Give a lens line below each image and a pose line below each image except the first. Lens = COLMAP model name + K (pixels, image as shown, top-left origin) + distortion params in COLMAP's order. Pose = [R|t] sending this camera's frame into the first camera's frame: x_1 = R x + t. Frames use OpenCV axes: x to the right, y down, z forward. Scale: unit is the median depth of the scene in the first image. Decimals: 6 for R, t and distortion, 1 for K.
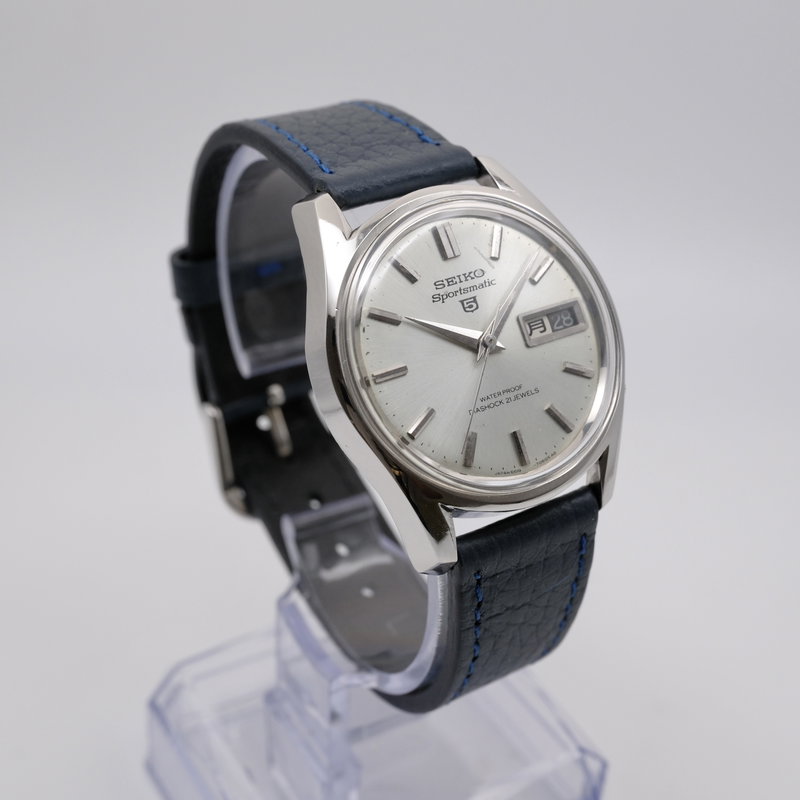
lens RADIAL K [[1479.2, 0, 400.0], [0, 1479.2, 400.0], [0, 0, 1]] dist [0.229578, 0.081526]
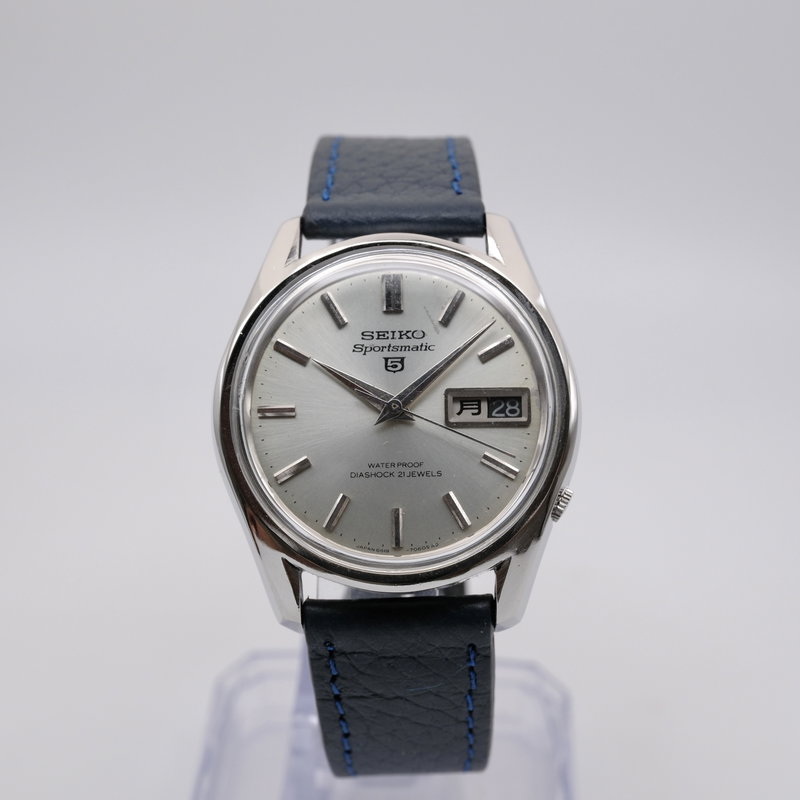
lens RADIAL K [[1479.2, 0, 400.0], [0, 1479.2, 400.0], [0, 0, 1]] dist [0.229578, 0.081526]
pose [[0.852298, 0.256625, -0.455775, 0.475488], [-0.259095, 0.964089, 0.058326, -0.097074], [0.454376, 0.068378, 0.888182, 0.177430]]
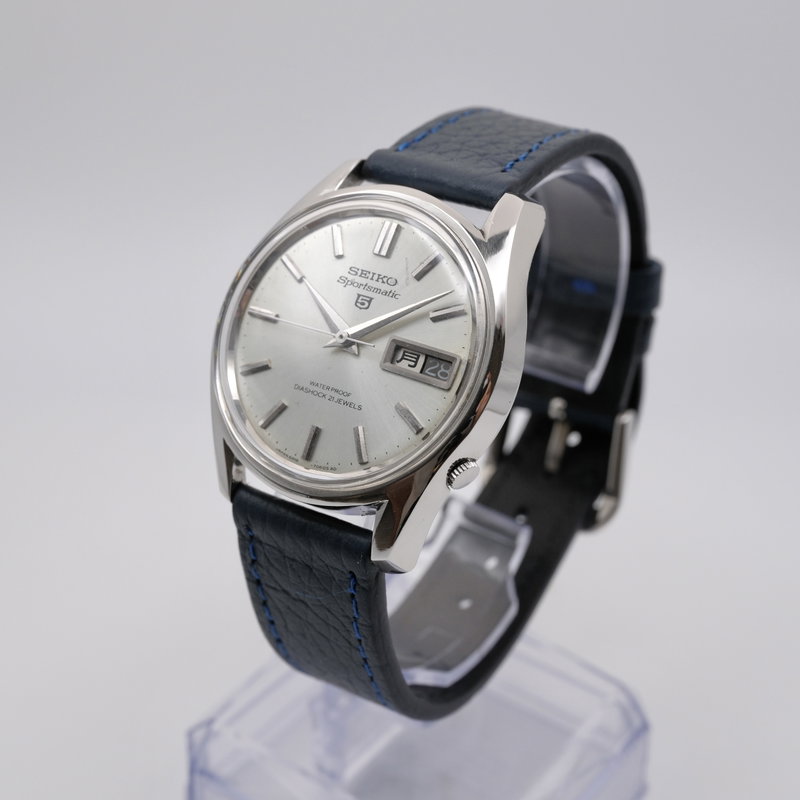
lens RADIAL K [[1479.2, 0, 400.0], [0, 1479.2, 400.0], [0, 0, 1]] dist [0.229578, 0.081526]
pose [[0.408483, 0.443305, -0.797886, 0.884175], [-0.470032, 0.851491, 0.232451, -0.251594], [0.782439, 0.280080, 0.556187, 0.474517]]
